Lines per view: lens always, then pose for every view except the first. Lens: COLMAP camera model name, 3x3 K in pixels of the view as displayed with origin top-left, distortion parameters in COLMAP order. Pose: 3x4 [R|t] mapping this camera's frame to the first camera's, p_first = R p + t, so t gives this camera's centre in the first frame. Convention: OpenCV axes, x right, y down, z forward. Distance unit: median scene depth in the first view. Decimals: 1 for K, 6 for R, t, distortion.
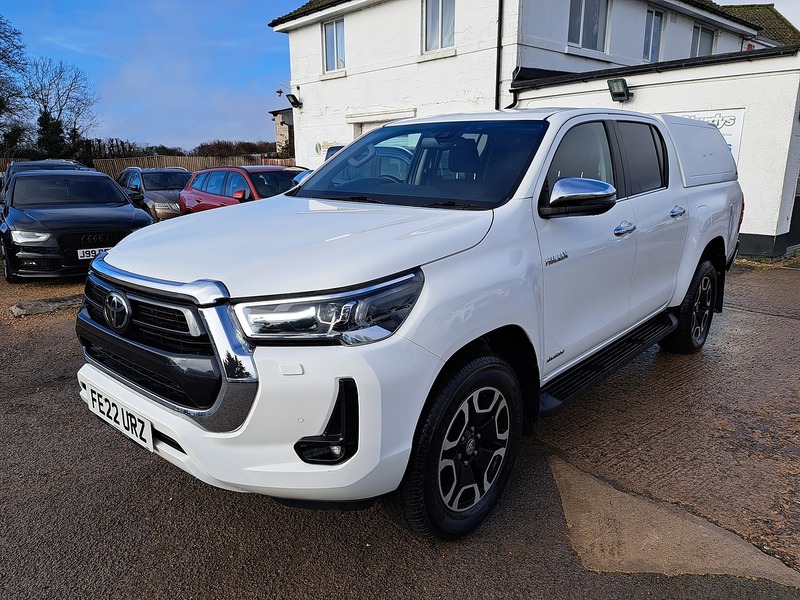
lens RADIAL K [[578.0, 0, 400.0], [0, 578.0, 300.0], [0, 0, 1]] dist [0.072089, -0.070608]
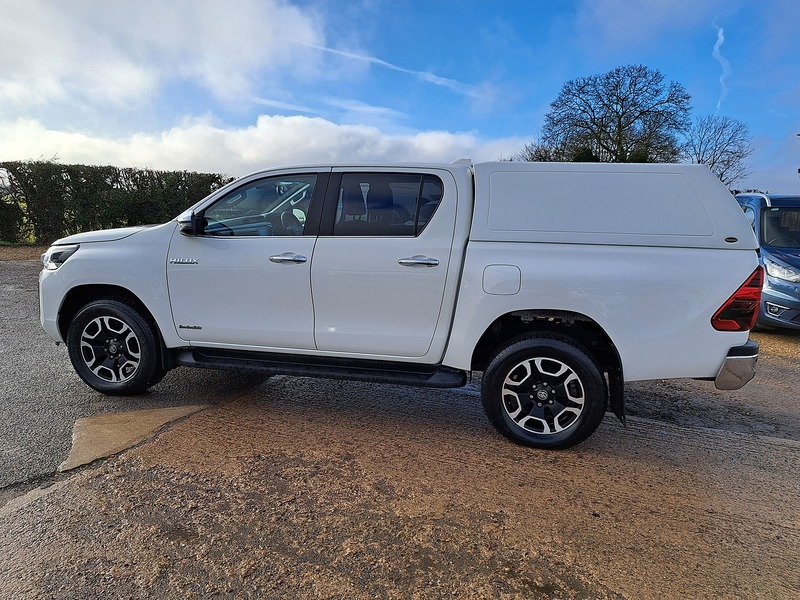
lens RADIAL K [[578.0, 0, 400.0], [0, 578.0, 300.0], [0, 0, 1]] dist [0.068442, -0.067913]
pose [[0.471368, 0.166155, -0.866144, 0.455697], [-0.237228, 0.969784, 0.056933, -0.047039], [0.849432, 0.178637, 0.496542, 0.175350]]
